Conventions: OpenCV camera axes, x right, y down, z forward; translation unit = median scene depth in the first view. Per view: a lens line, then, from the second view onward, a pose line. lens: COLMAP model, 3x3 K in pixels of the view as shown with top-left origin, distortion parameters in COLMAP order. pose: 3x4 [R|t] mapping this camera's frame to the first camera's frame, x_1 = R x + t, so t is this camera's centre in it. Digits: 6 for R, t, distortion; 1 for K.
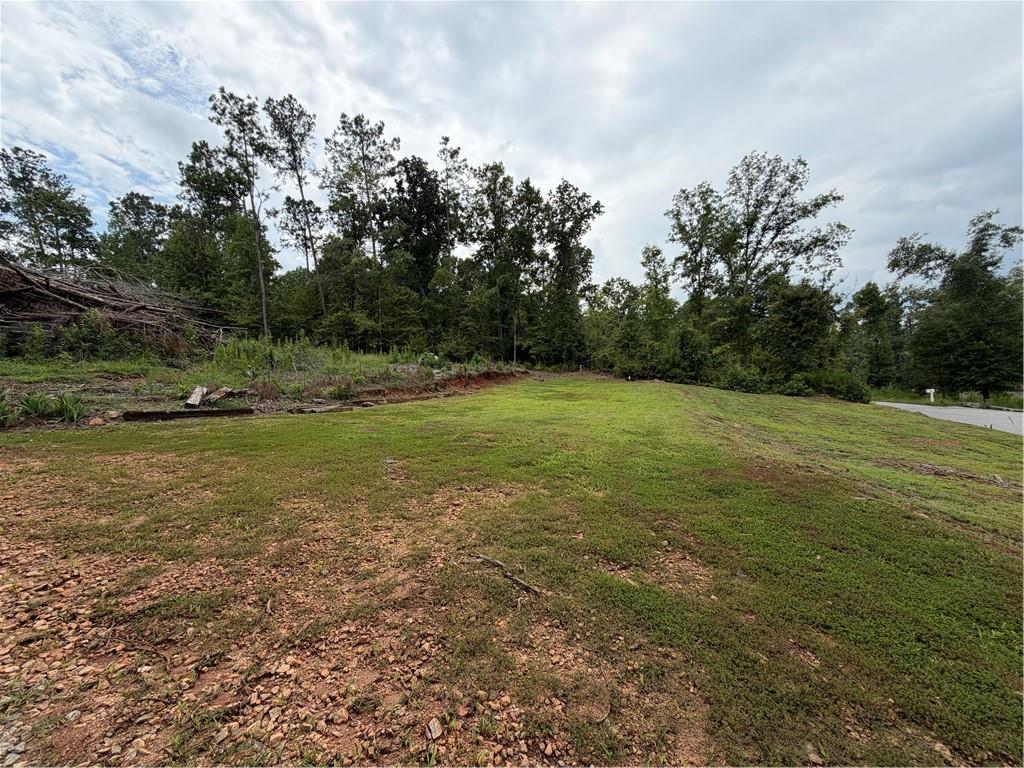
lens RADIAL K [[411.0, 0, 512.9], [0, 411.0, 387.4], [0, 0, 1]] dist [0.004877, -0.000185]
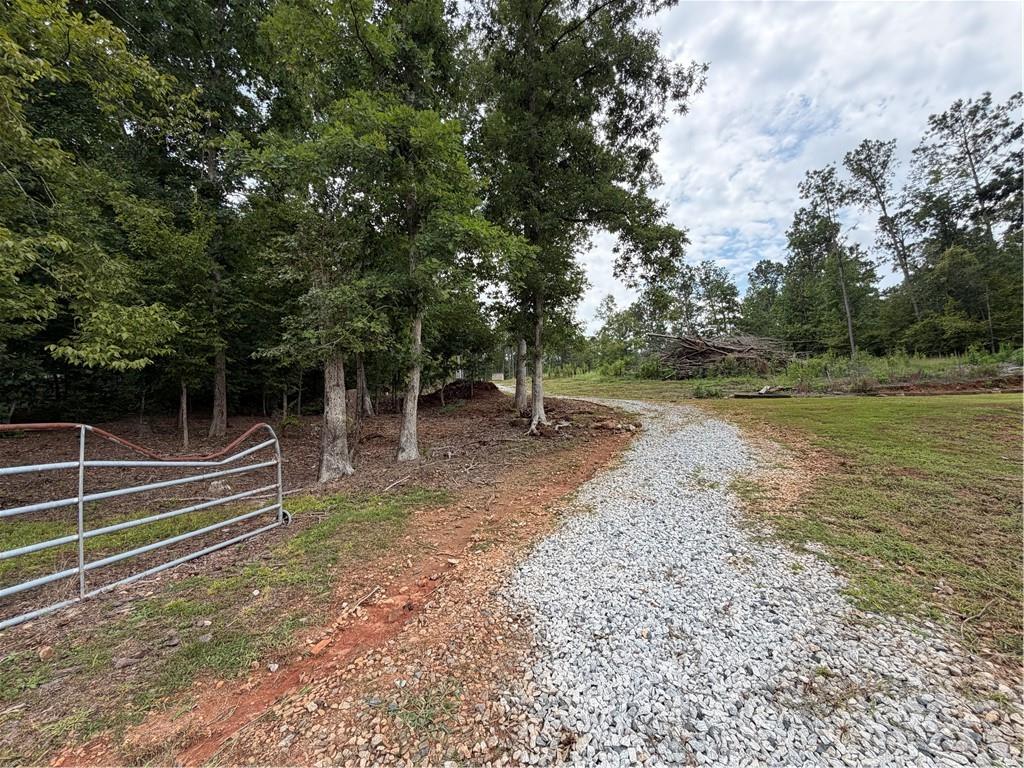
lens RADIAL K [[411.0, 0, 515.1], [0, 411.0, 377.0], [0, 0, 1]] dist [0.004877, -0.000185]
pose [[0.253899, -0.074836, -0.964331, 0.254101], [0.002041, 0.997042, -0.076837, 0.030766], [0.967229, 0.017540, 0.253300, -0.207285]]
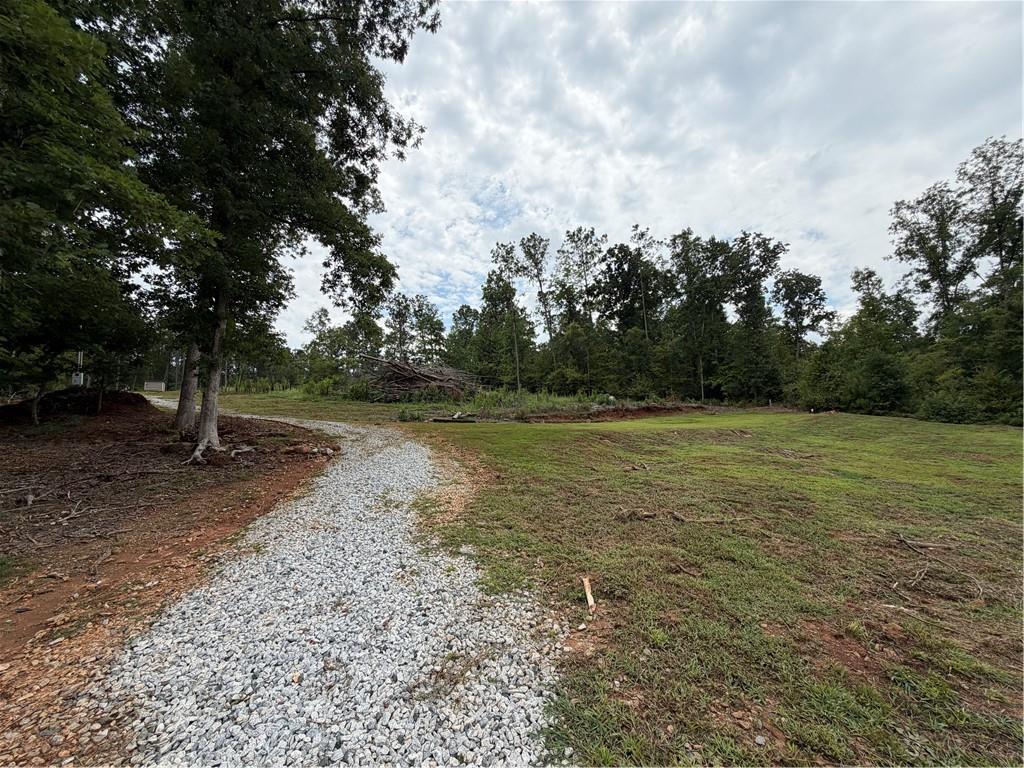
lens RADIAL K [[411.0, 0, 521.9], [0, 411.0, 375.3], [0, 0, 1]] dist [0.004877, -0.000185]
pose [[0.806629, -0.073722, -0.586442, 0.279042], [-0.006837, 0.990961, -0.133979, 0.027546], [0.591018, 0.112081, 0.798834, -0.190970]]
